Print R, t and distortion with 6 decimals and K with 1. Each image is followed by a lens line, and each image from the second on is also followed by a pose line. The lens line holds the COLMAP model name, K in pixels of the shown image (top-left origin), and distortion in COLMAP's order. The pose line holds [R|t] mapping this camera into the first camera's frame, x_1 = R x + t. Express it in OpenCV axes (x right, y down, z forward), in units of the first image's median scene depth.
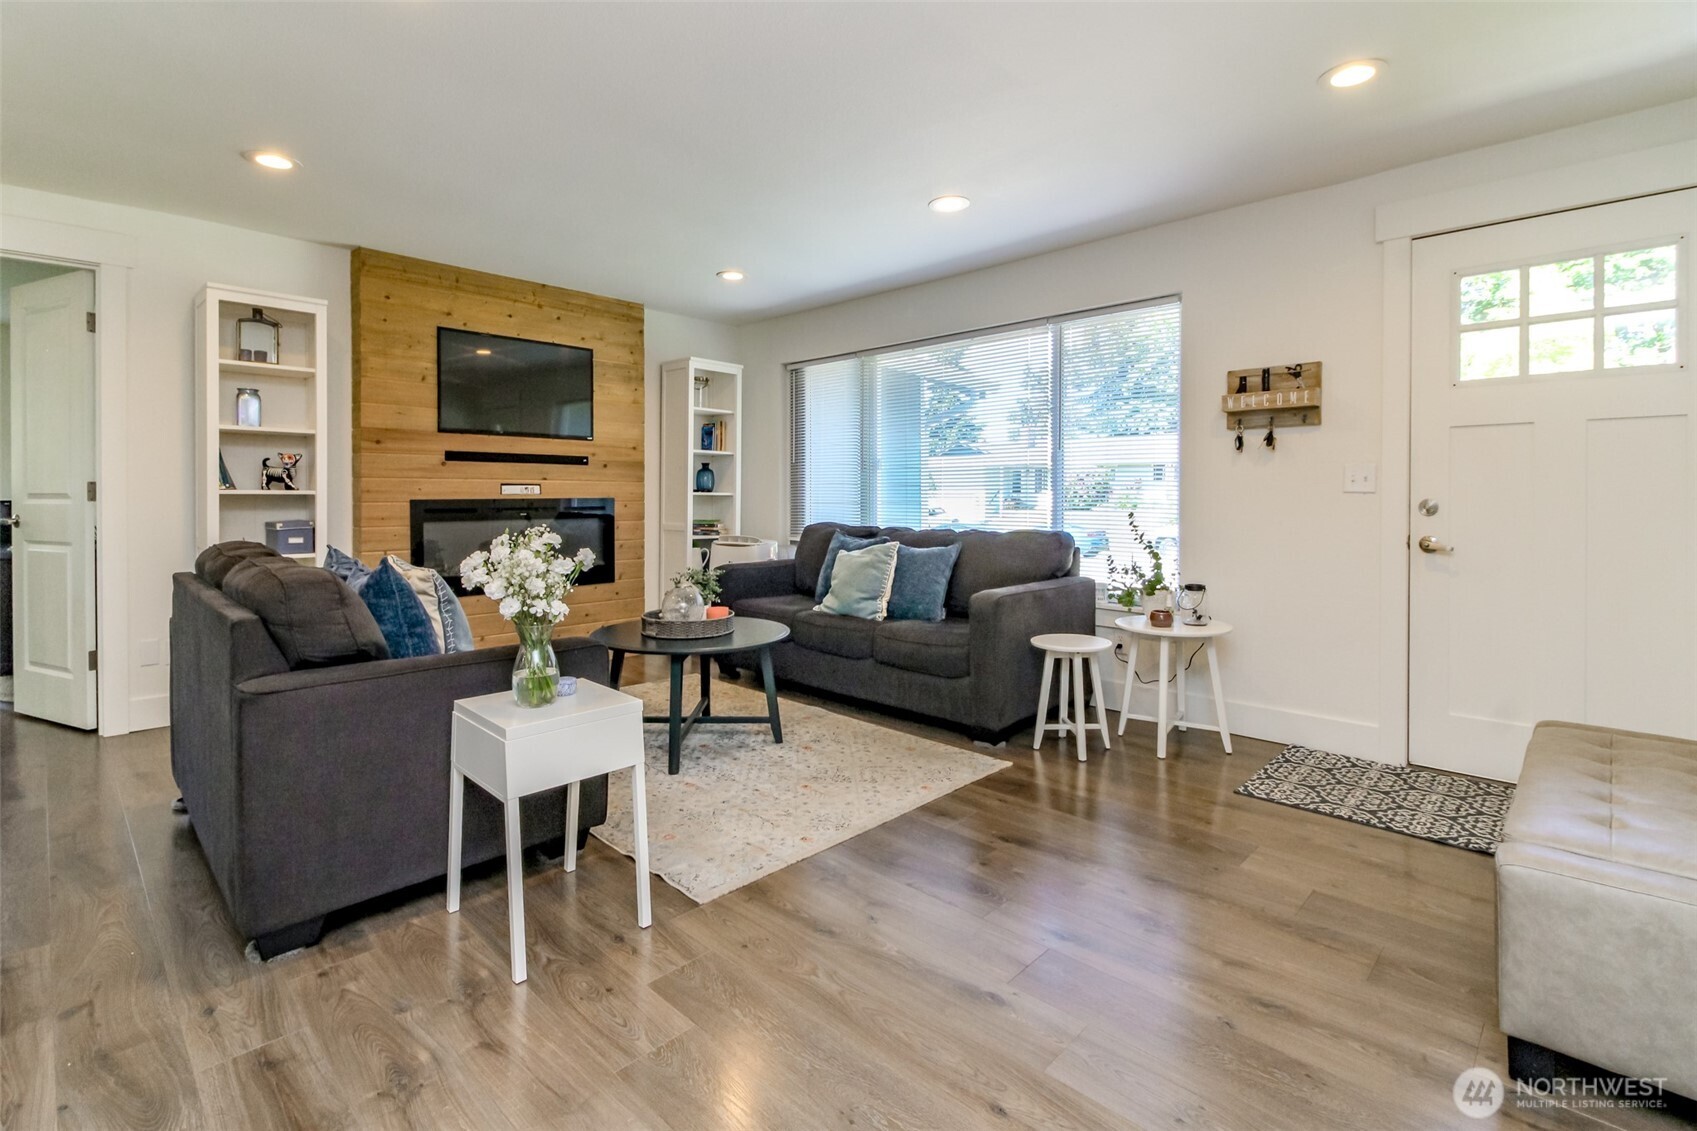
lens RADIAL K [[780.4, 0, 836.5], [0, 780.4, 503.7], [0, 0, 1]] dist [0.014233, -0.012854]
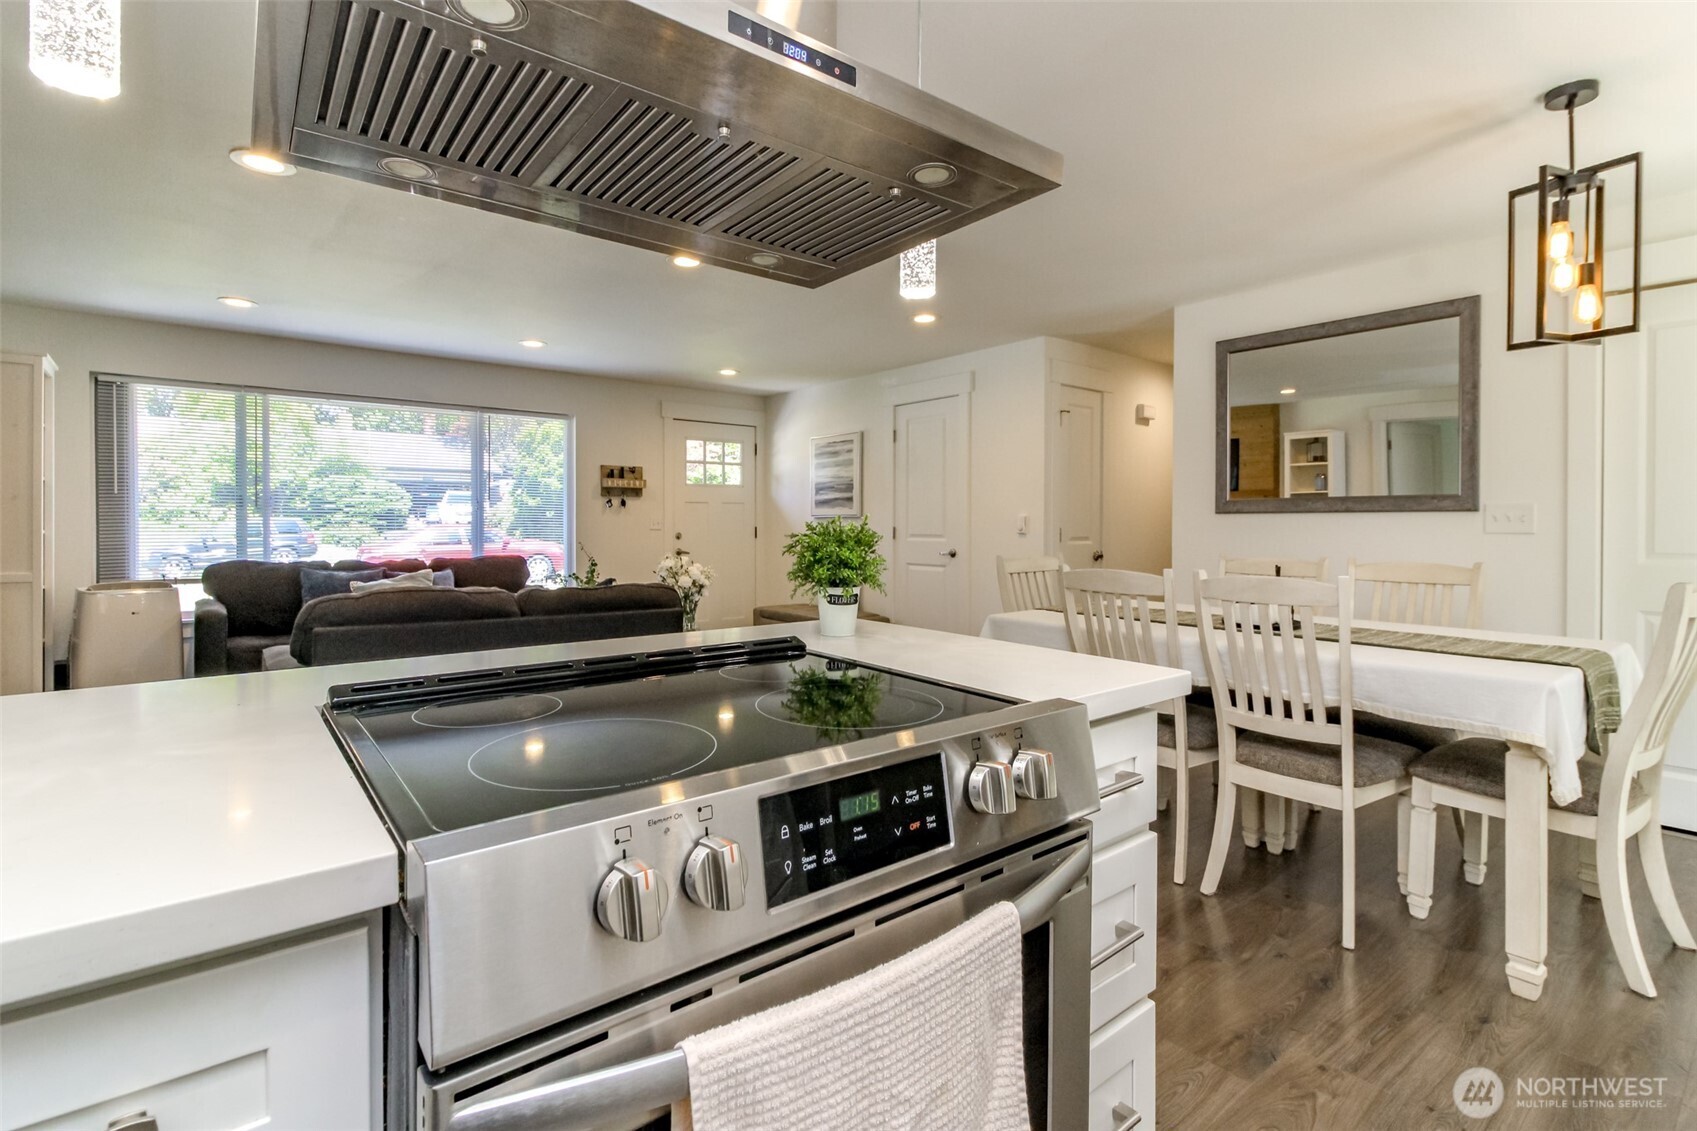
lens RADIAL K [[788.2, 0, 868.1], [0, 788.2, 529.7], [0, 0, 1]] dist [-0.001759, -0.000143]
pose [[0.102548, -0.006721, 0.994705, -1.066918], [0.005918, 0.999964, 0.006147, -0.017944], [-0.994710, 0.005257, 0.102584, 0.140613]]
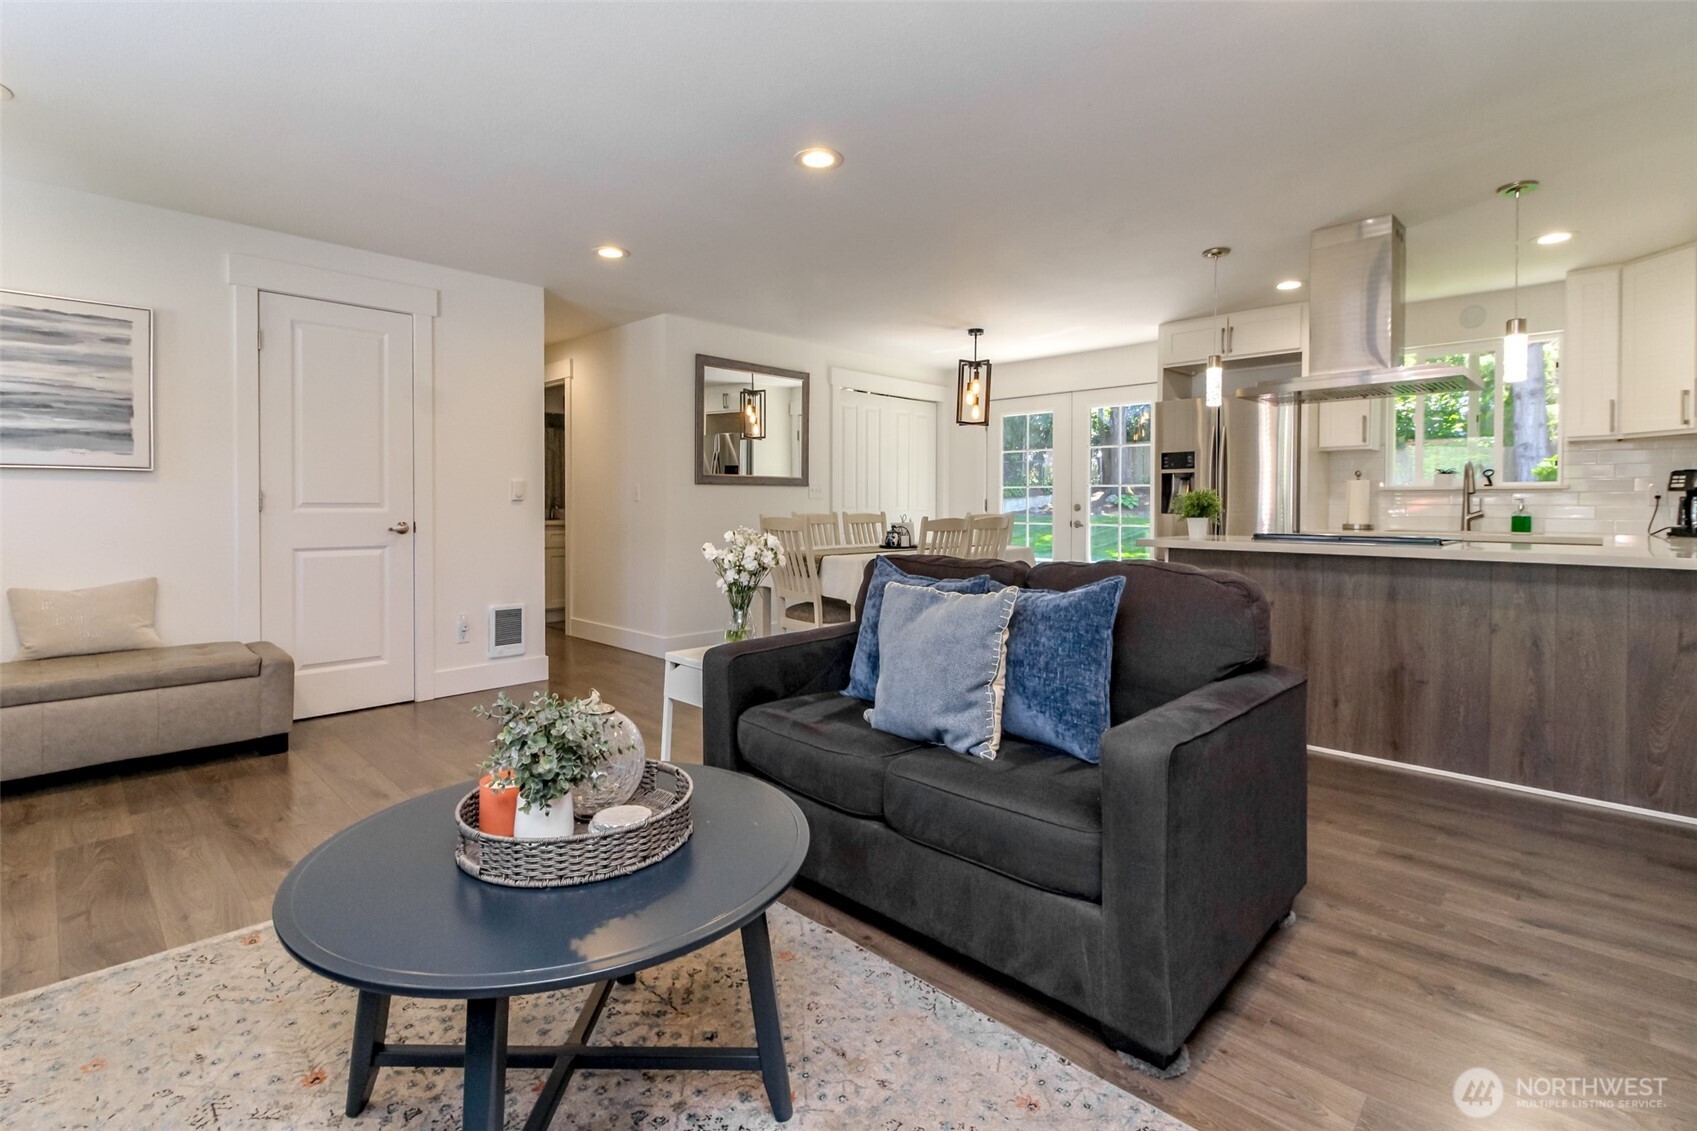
lens RADIAL K [[780.4, 0, 836.5], [0, 780.4, 503.7], [0, 0, 1]] dist [0.014233, -0.012854]
pose [[-0.999970, -0.004688, 0.006100, -0.252305], [-0.004631, 0.999947, 0.009214, -0.010570], [-0.006143, 0.009186, -0.999939, 1.115062]]
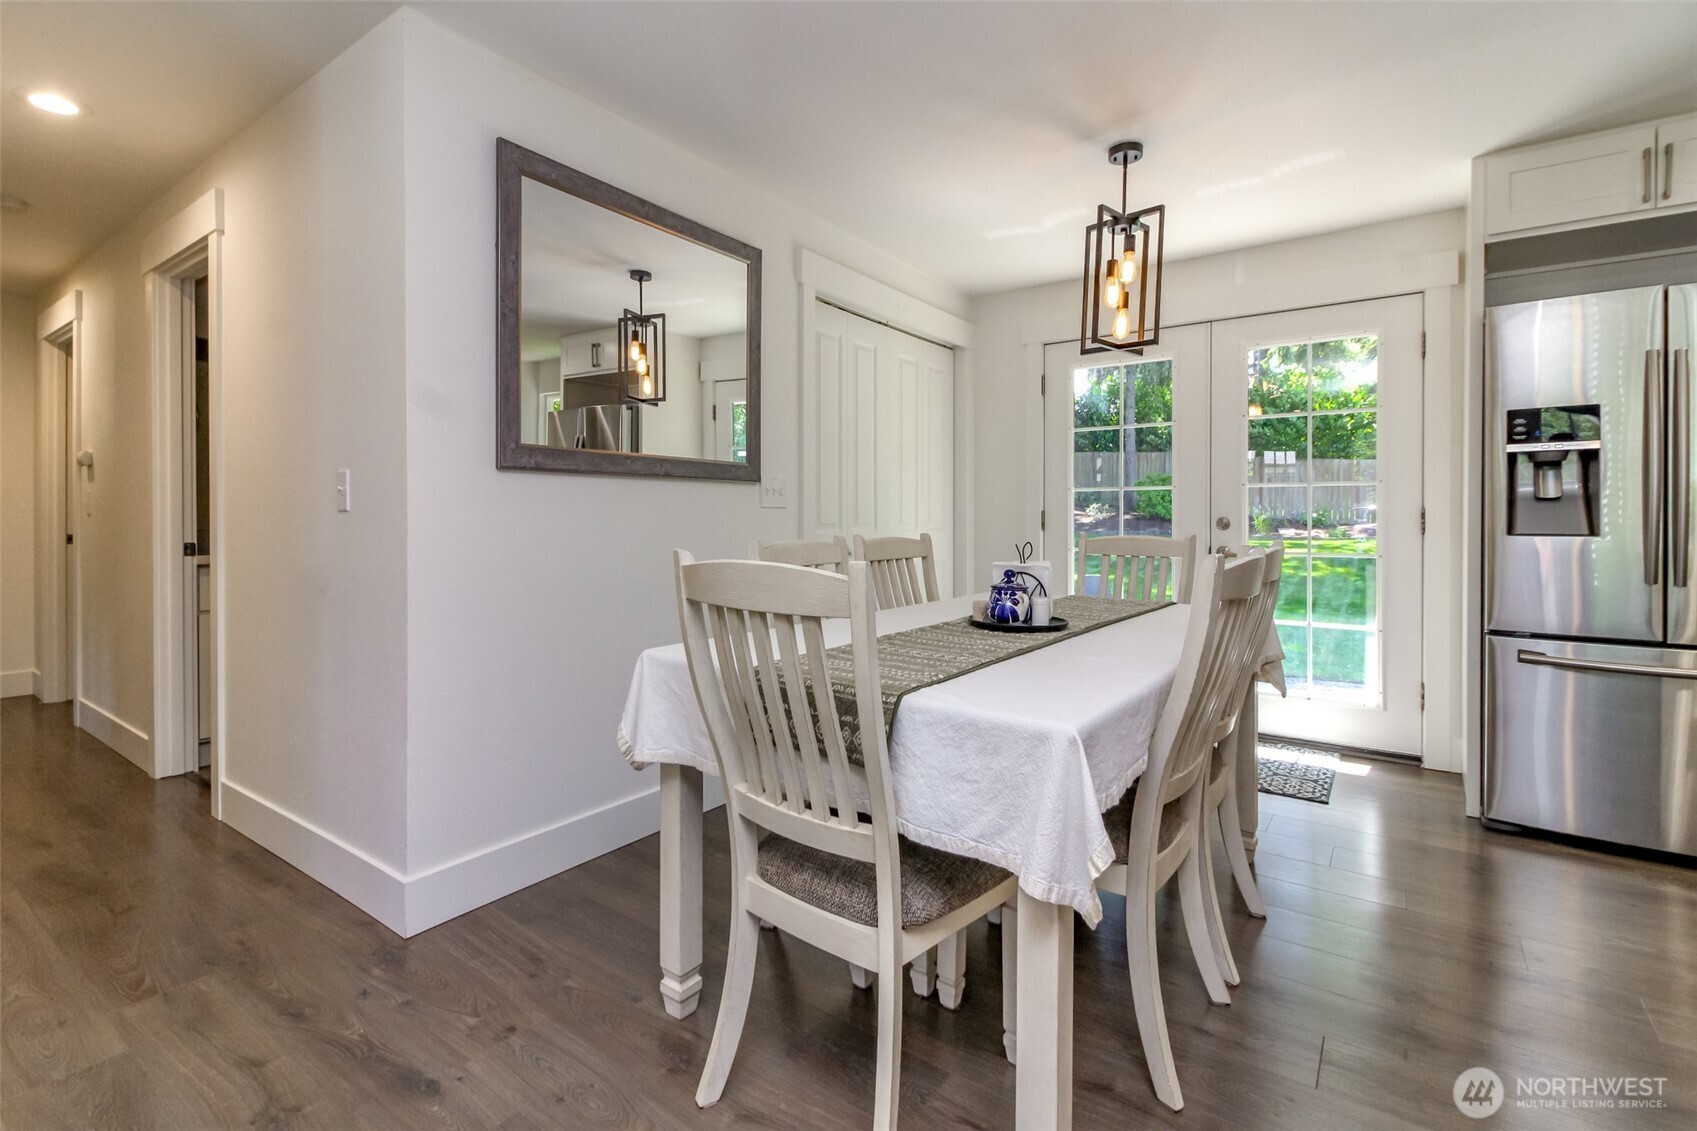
lens RADIAL K [[780.4, 0, 836.5], [0, 780.4, 503.7], [0, 0, 1]] dist [0.014233, -0.012854]
pose [[-0.990851, -0.005223, -0.134860, -0.166600], [-0.003664, 0.999924, -0.011809, -0.001141], [0.134911, -0.011207, -0.990794, 0.384543]]
